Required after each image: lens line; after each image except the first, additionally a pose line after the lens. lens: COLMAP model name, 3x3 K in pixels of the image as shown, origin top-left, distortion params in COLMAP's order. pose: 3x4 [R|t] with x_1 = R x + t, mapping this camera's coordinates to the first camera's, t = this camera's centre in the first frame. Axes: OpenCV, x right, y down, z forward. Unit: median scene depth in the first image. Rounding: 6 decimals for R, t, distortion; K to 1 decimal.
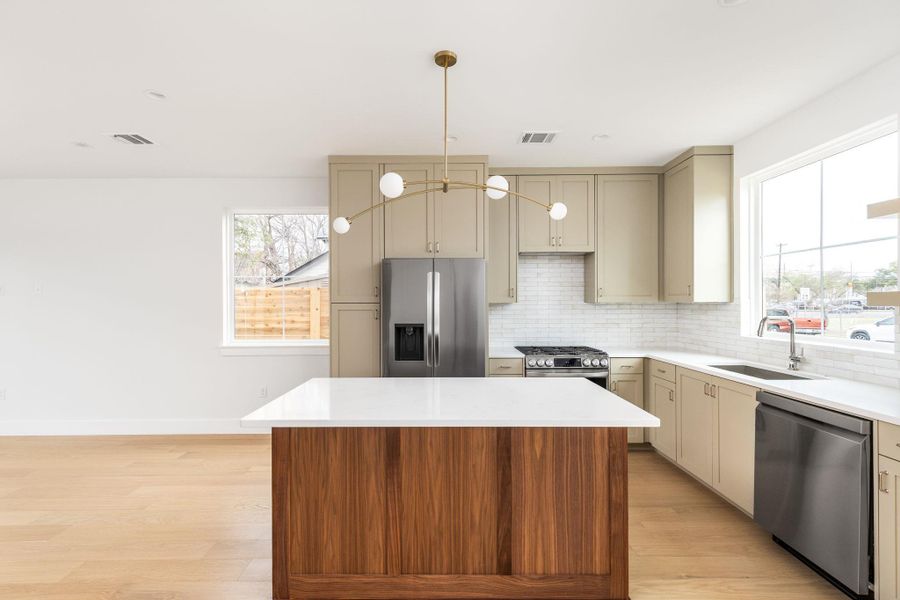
lens RADIAL K [[406.3, 0, 443.6], [0, 406.3, 302.1], [0, 0, 1]] dist [0.005212, 0.000156]
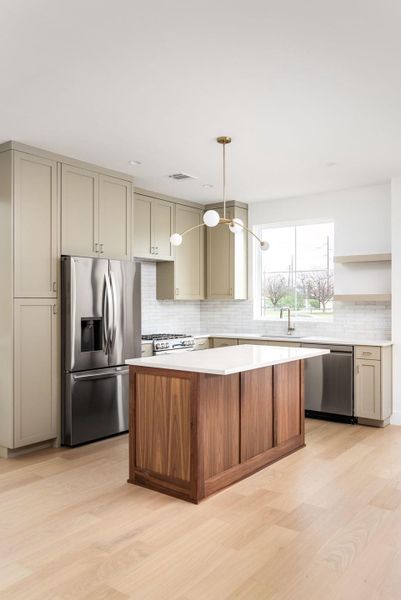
lens RADIAL K [[489.6, 0, 200.5], [0, 489.6, 300.0], [0, 0, 1]] dist [0.007781, 0.000287]
pose [[0.600893, 0.006340, 0.799304, -0.925962], [-0.002215, 0.999978, -0.006267, 0.014037], [-0.799327, 0.001995, 0.600894, -0.027520]]
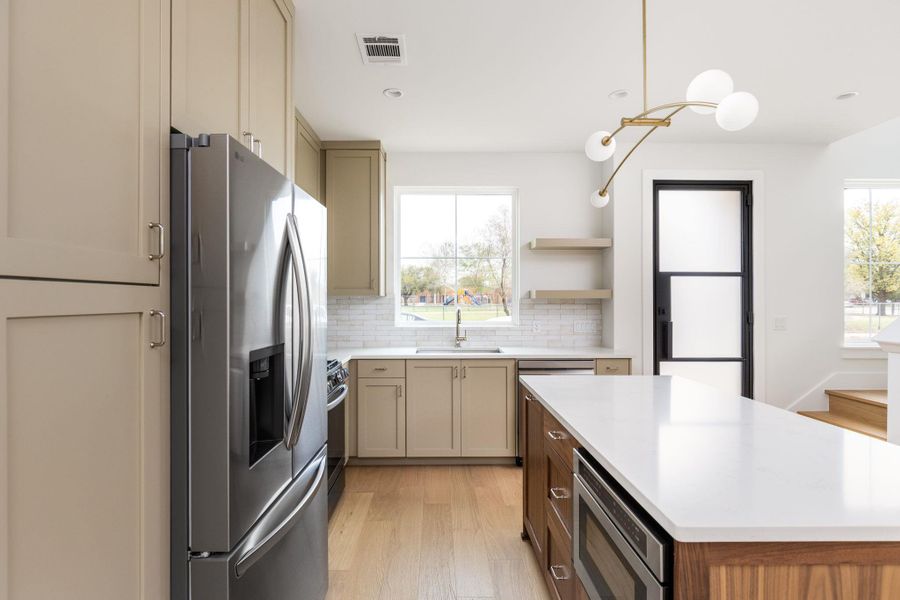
lens RADIAL K [[441.7, 0, 442.3], [0, 441.7, 300.1], [0, 0, 1]] dist [0.000055, 0.000041]
pose [[-0.011143, 0.003085, 0.999933, -0.450255], [0.000472, 0.999995, -0.003080, 0.012734], [-0.999938, 0.000438, -0.011145, 0.818193]]
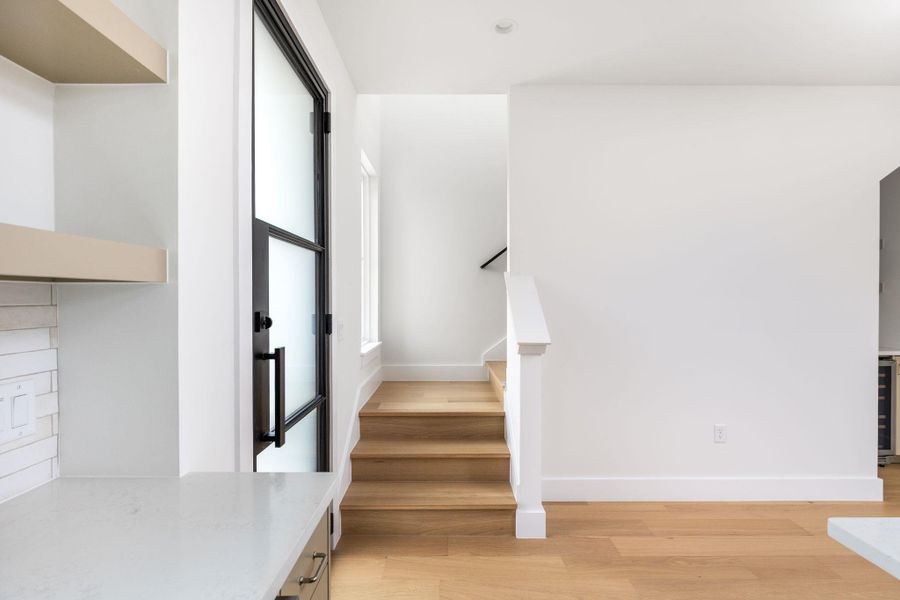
lens RADIAL K [[420.6, 0, 452.4], [0, 420.6, 299.4], [0, 0, 1]] dist [0.000383, -0.000076]
pose [[-0.999940, 0.002955, -0.010580, 0.428376], [0.002896, 0.999980, 0.005585, 0.016817], [0.010596, 0.005554, -0.999928, 0.654474]]
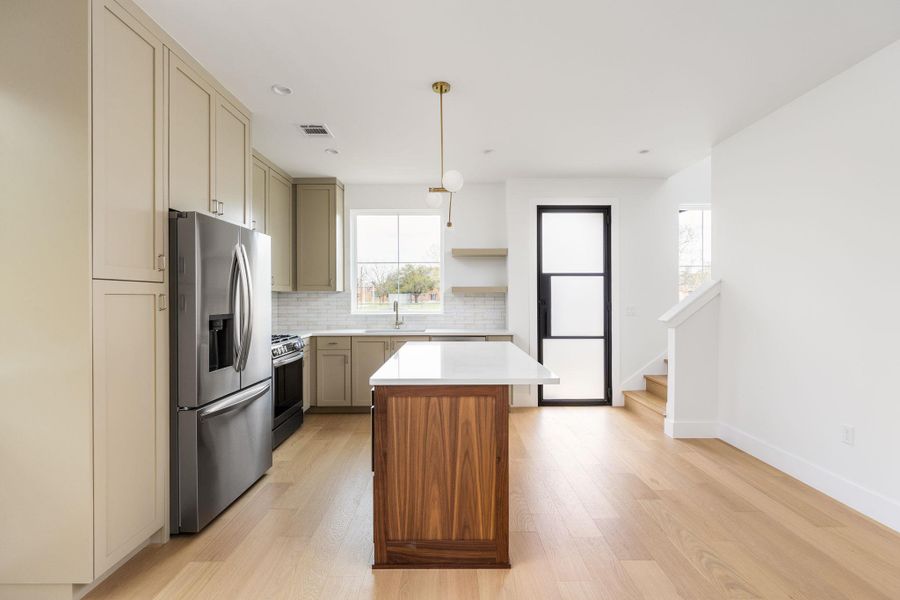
lens RADIAL K [[420.6, 0, 452.4], [0, 420.6, 299.4], [0, 0, 1]] dist [0.000383, -0.000076]
pose [[-0.007411, 0.000488, 0.999972, -0.765593], [0.003141, 0.999995, -0.000465, 0.028027], [-0.999968, 0.003137, -0.007412, 0.590522]]
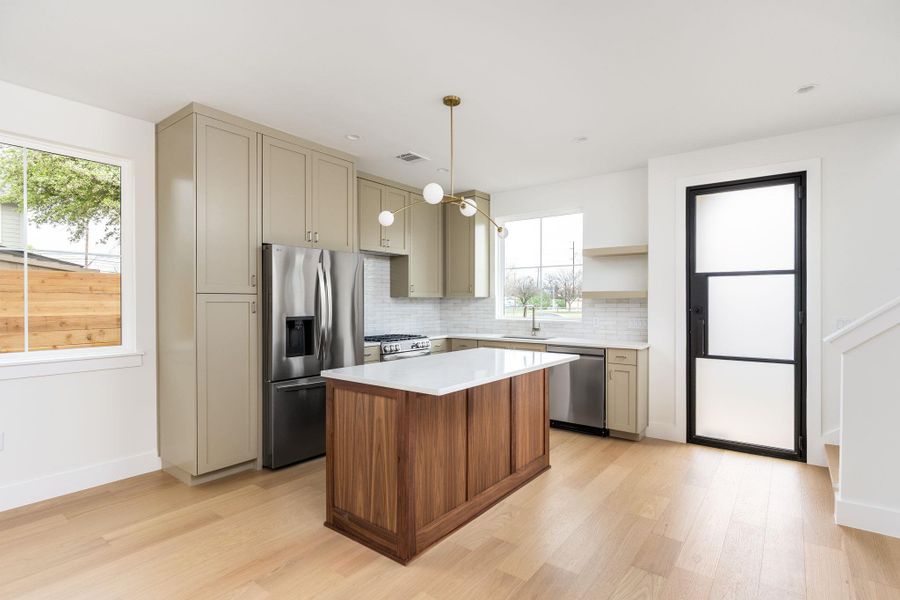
lens RADIAL K [[446.9, 0, 458.6], [0, 446.9, 302.5], [0, 0, 1]] dist [-0.000916, -0.000038]
pose [[0.598117, 0.002367, 0.801405, -0.663051], [-0.002564, 0.999996, -0.001040, 0.020432], [-0.801404, -0.001433, 0.598121, 0.089238]]
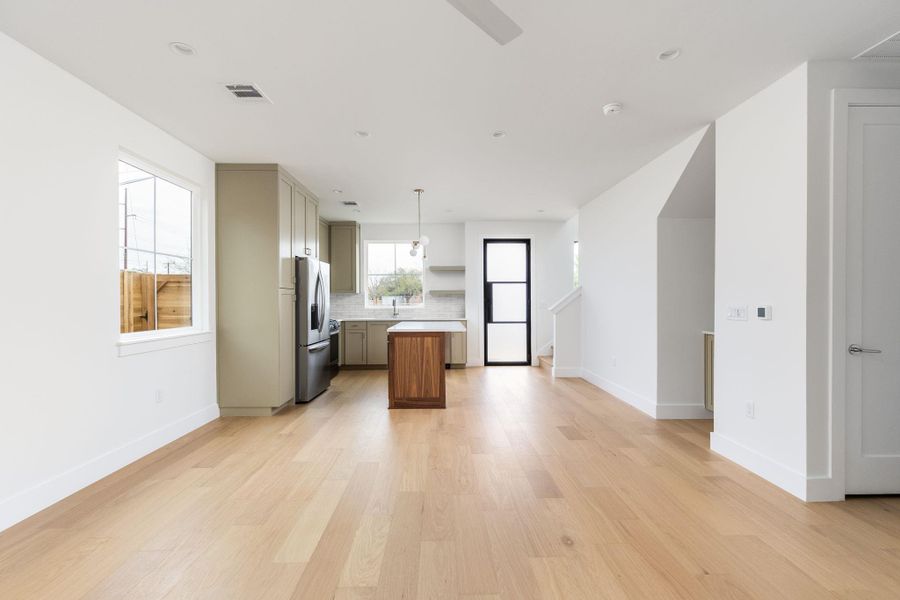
lens RADIAL K [[410.5, 0, 451.1], [0, 410.5, 297.9], [0, 0, 1]] dist [0.000270, -0.000088]
pose [[-0.026371, 0.009922, 0.999603, -1.499440], [0.004286, 0.999943, -0.009812, 0.046287], [-0.999643, 0.004025, -0.026412, 0.528194]]
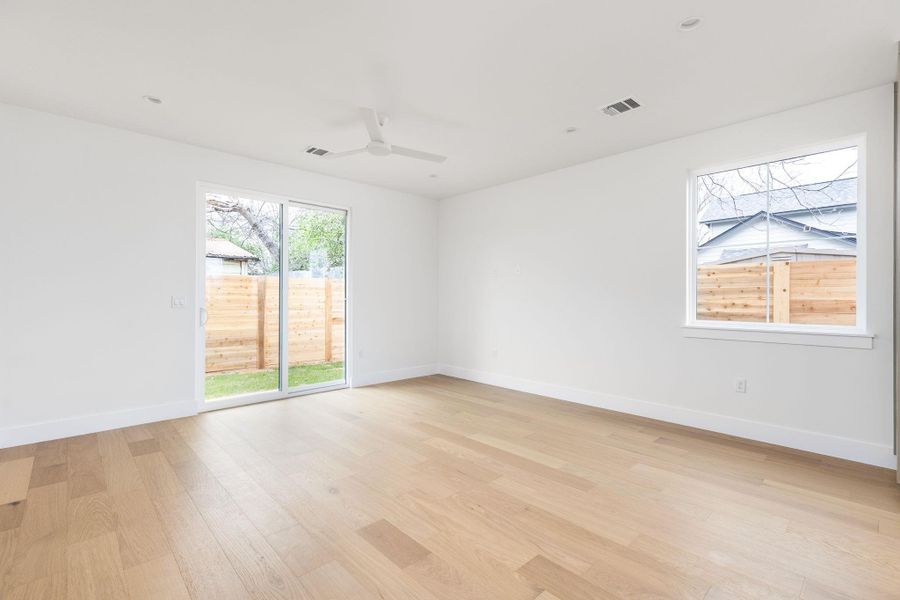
lens RADIAL K [[404.2, 0, 450.0], [0, 404.2, 300.0], [0, 0, 1]] dist [0.001130, 0.000180]
pose [[0.685726, 0.009421, -0.727799, -0.301857], [-0.007797, 0.999954, 0.005598, 0.058568], [0.727818, 0.001836, 0.685767, 0.027540]]
